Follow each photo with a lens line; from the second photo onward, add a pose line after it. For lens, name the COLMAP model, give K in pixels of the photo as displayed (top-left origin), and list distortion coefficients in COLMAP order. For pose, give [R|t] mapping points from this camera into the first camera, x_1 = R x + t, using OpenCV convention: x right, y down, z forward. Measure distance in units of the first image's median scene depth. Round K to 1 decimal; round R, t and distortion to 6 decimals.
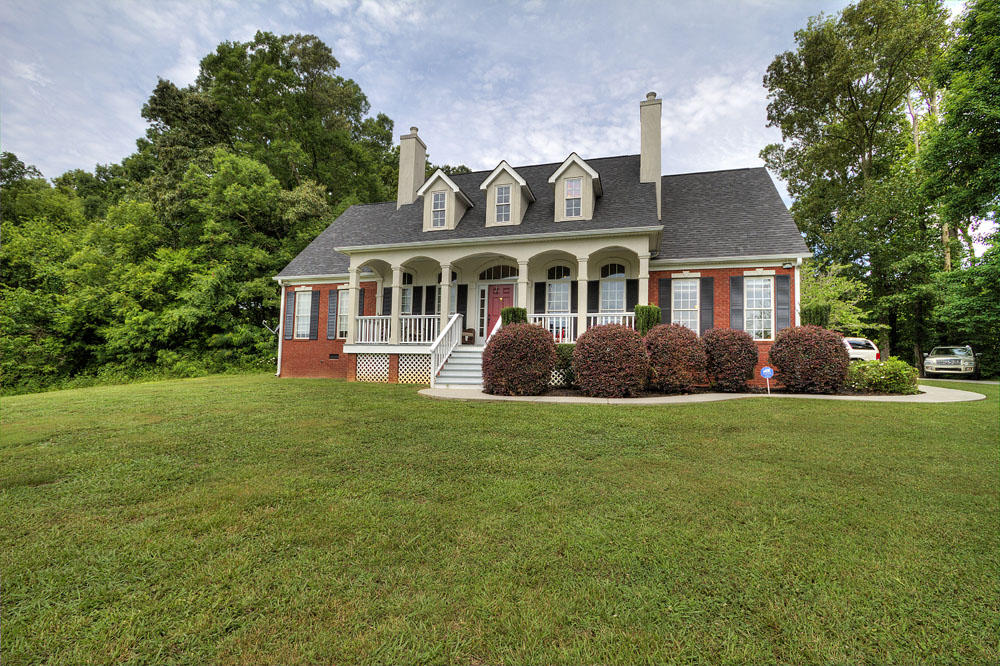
lens RADIAL K [[494.1, 0, 500.0], [0, 494.1, 333.0], [0, 0, 1]] dist [-0.056914, -0.000038]
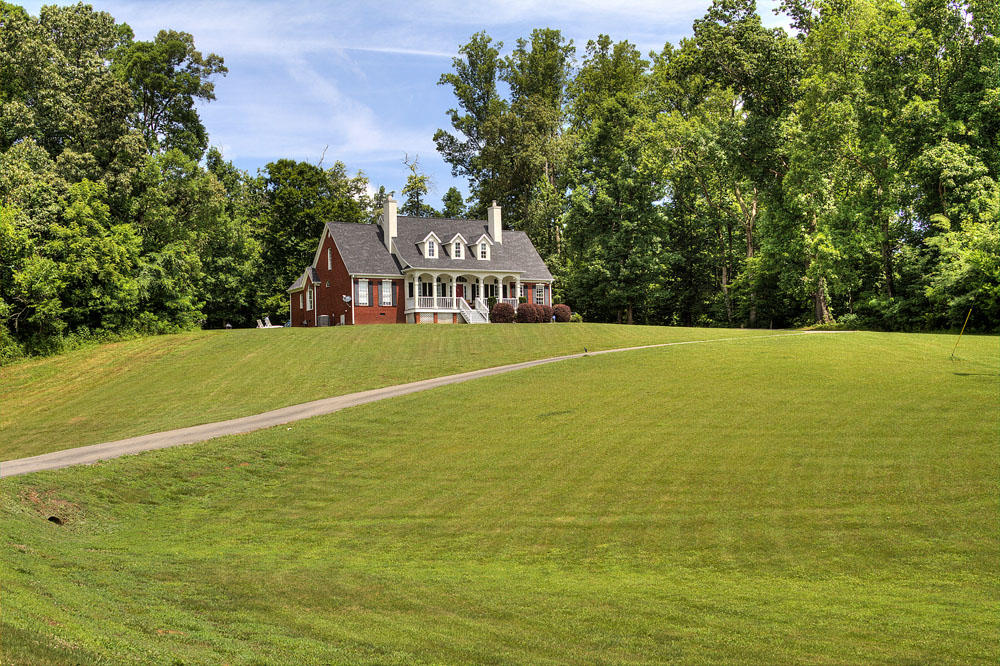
lens RADIAL K [[1347.6, 0, 500.0], [0, 1347.6, 333.0], [0, 0, 1]] dist [-0.013395, -0.005859]
pose [[0.659909, -0.012678, 0.751239, -4.571297], [-0.025614, 0.998897, 0.039358, -0.115947], [-0.750909, -0.045215, 0.658856, -3.336410]]
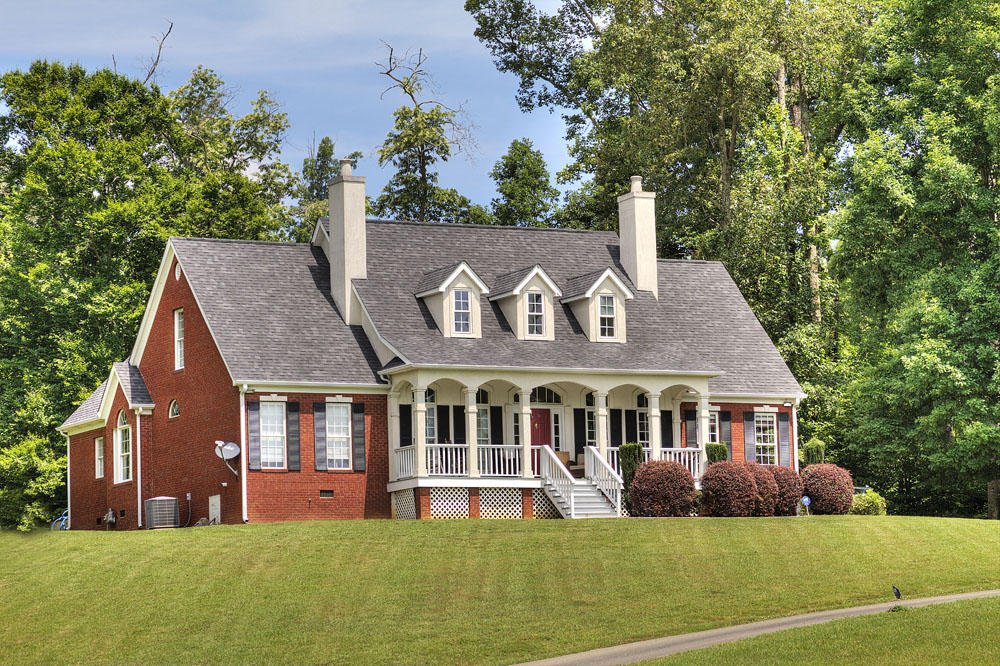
lens RADIAL K [[3593.5, 0, 500.0], [0, 3593.5, 333.0], [0, 0, 1]] dist [0.216746, 1.233959]
pose [[0.689877, 0.028188, 0.723377, -4.372623], [-0.021408, 0.999599, -0.018535, -0.105402], [-0.723610, -0.002699, 0.690204, -3.145383]]
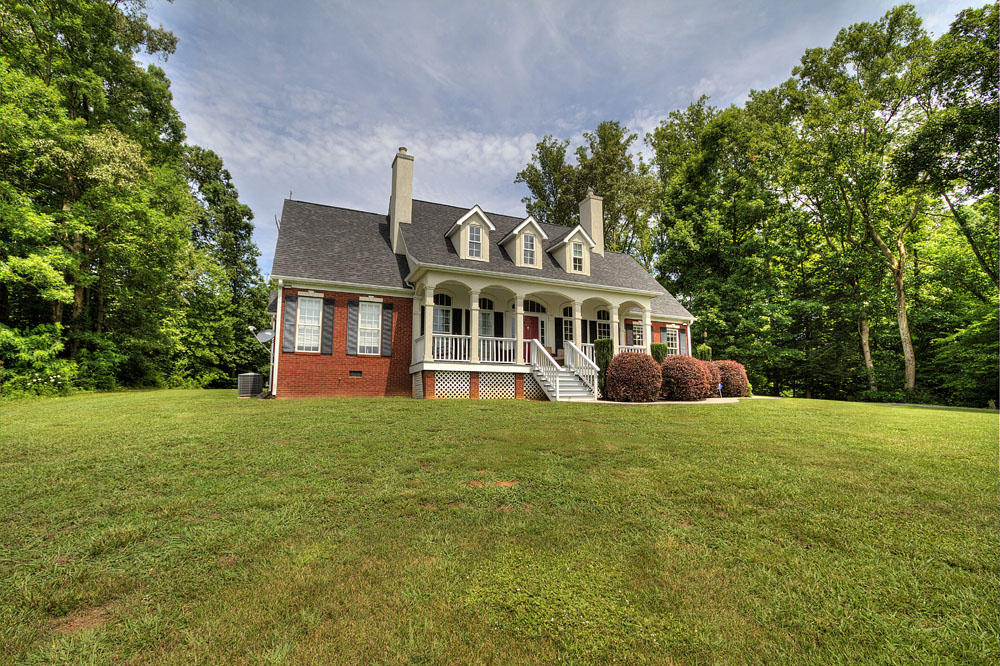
lens RADIAL K [[474.2, 0, 500.0], [0, 474.2, 333.0], [0, 0, 1]] dist [-0.001025, -0.000132]
pose [[0.728123, 0.067572, 0.682108, -0.798692], [-0.042219, 0.997661, -0.053765, 0.009829], [-0.684145, 0.010350, 0.729272, 0.179641]]
